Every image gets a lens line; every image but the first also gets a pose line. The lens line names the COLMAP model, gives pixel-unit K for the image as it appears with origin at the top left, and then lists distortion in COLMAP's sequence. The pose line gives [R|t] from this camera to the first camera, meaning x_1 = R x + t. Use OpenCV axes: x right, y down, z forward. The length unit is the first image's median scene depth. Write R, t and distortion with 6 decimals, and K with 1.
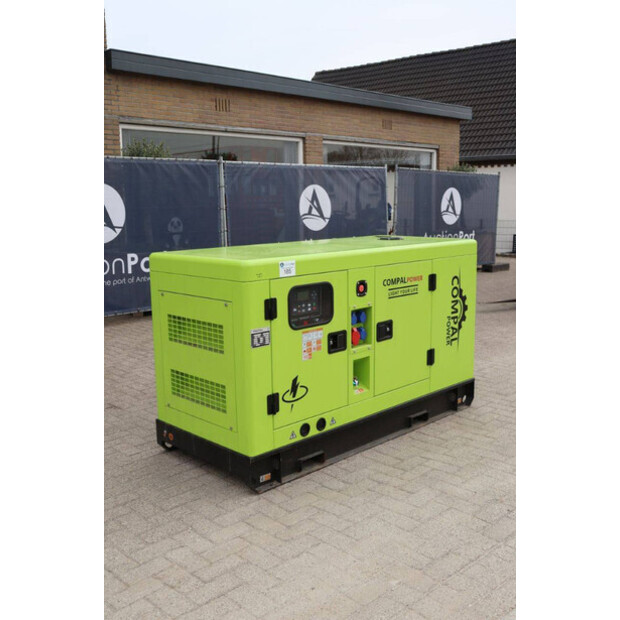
lens RADIAL K [[671.7, 0, 315.1], [0, 671.7, 313.8], [0, 0, 1]] dist [-0.074611, 0.000000]
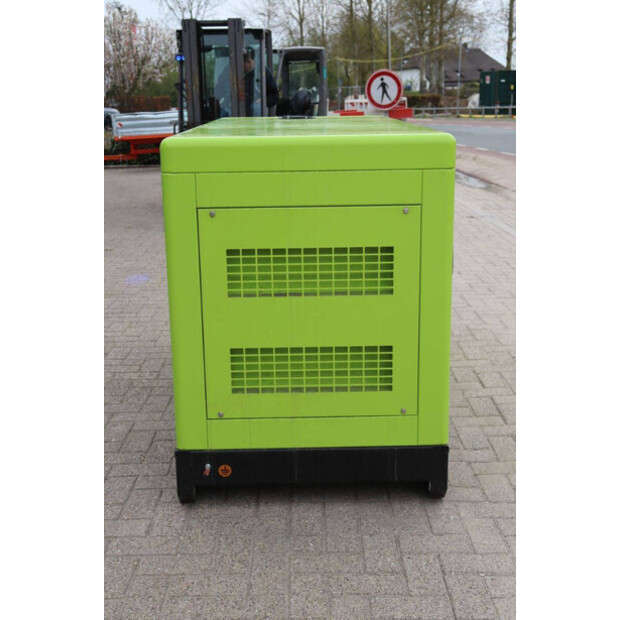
lens RADIAL K [[854.2, 0, 314.5], [0, 854.2, 308.2], [0, 0, 1]] dist [0.002048, 0.000000]
pose [[0.694879, -0.170361, 0.698657, -0.608884], [0.126880, 0.985337, 0.114071, -0.020696], [-0.707845, 0.009380, 0.706305, 0.419721]]
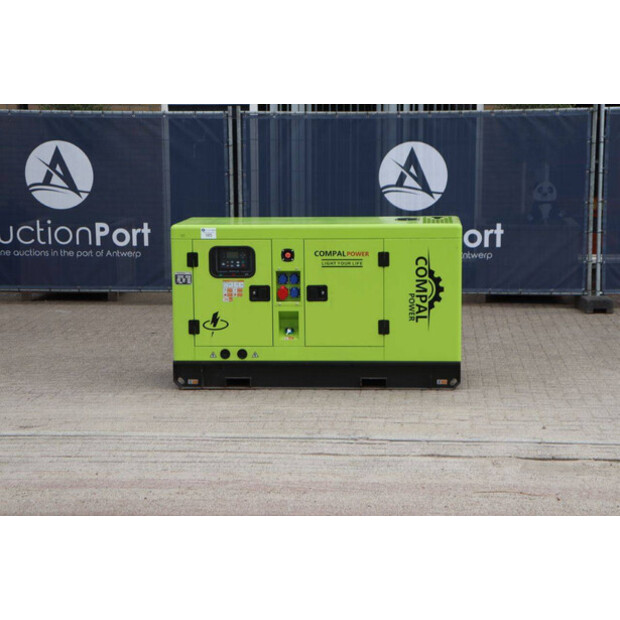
lens RADIAL K [[1500.3, 0, 321.8], [0, 1500.3, 316.8], [0, 0, 1]] dist [0.489088, 0.000000]
pose [[0.652909, 0.103972, -0.750266, 2.104960], [-0.127455, 0.991491, 0.026485, -0.005331], [0.746636, 0.078333, 0.660605, -0.762042]]
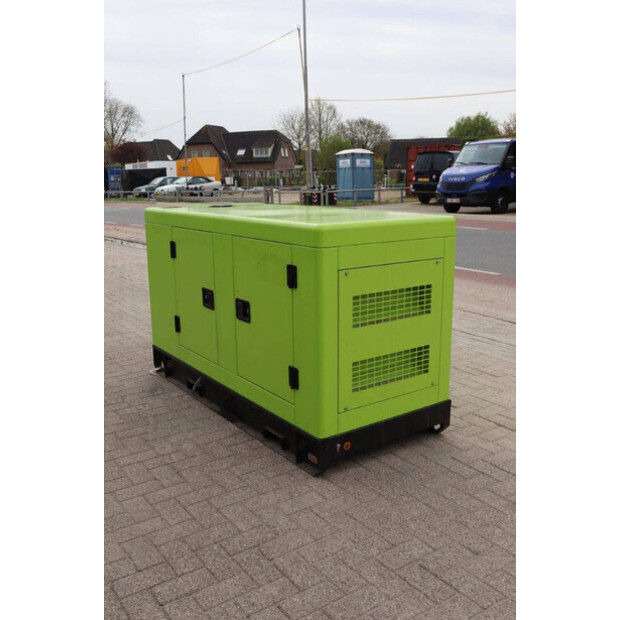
lens RADIAL K [[615.0, 0, 307.9], [0, 615.0, 310.5], [0, 0, 1]] dist [-0.104875, 0.000000]
pose [[0.173253, -0.199623, 0.964435, -0.875165], [0.174526, 0.969968, 0.169416, -0.109063], [-0.969291, 0.138967, 0.202889, 0.827812]]
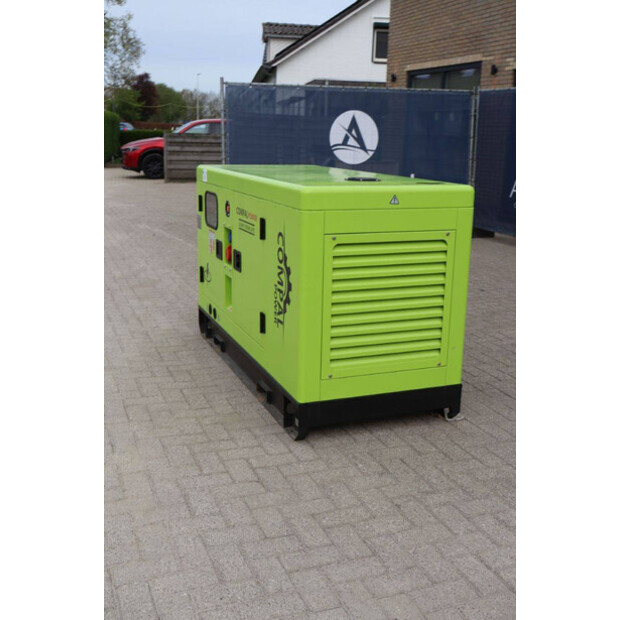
lens RADIAL K [[712.5, 0, 294.9], [0, 712.5, 278.4], [0, 0, 1]] dist [-0.058462, 0.000000]
pose [[-0.419807, 0.175808, -0.890423, 0.977519], [-0.169291, 0.948675, 0.267125, -0.237564], [0.891685, 0.262882, -0.368498, 1.437186]]
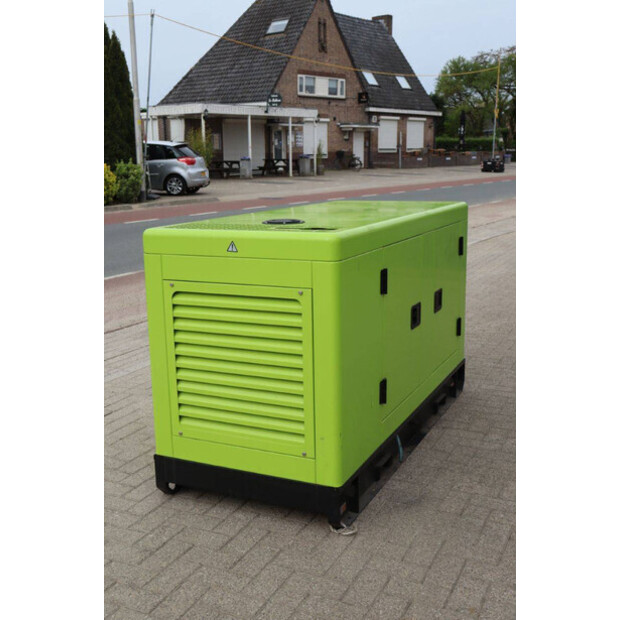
lens RADIAL K [[715.4, 0, 312.5], [0, 715.4, 305.4], [0, 0, 1]] dist [0.028846, 0.000000]
pose [[-0.940953, 0.084677, -0.327777, 0.361559], [-0.035185, 0.938509, 0.343458, -0.313567], [0.336704, 0.334710, -0.880113, 1.871717]]
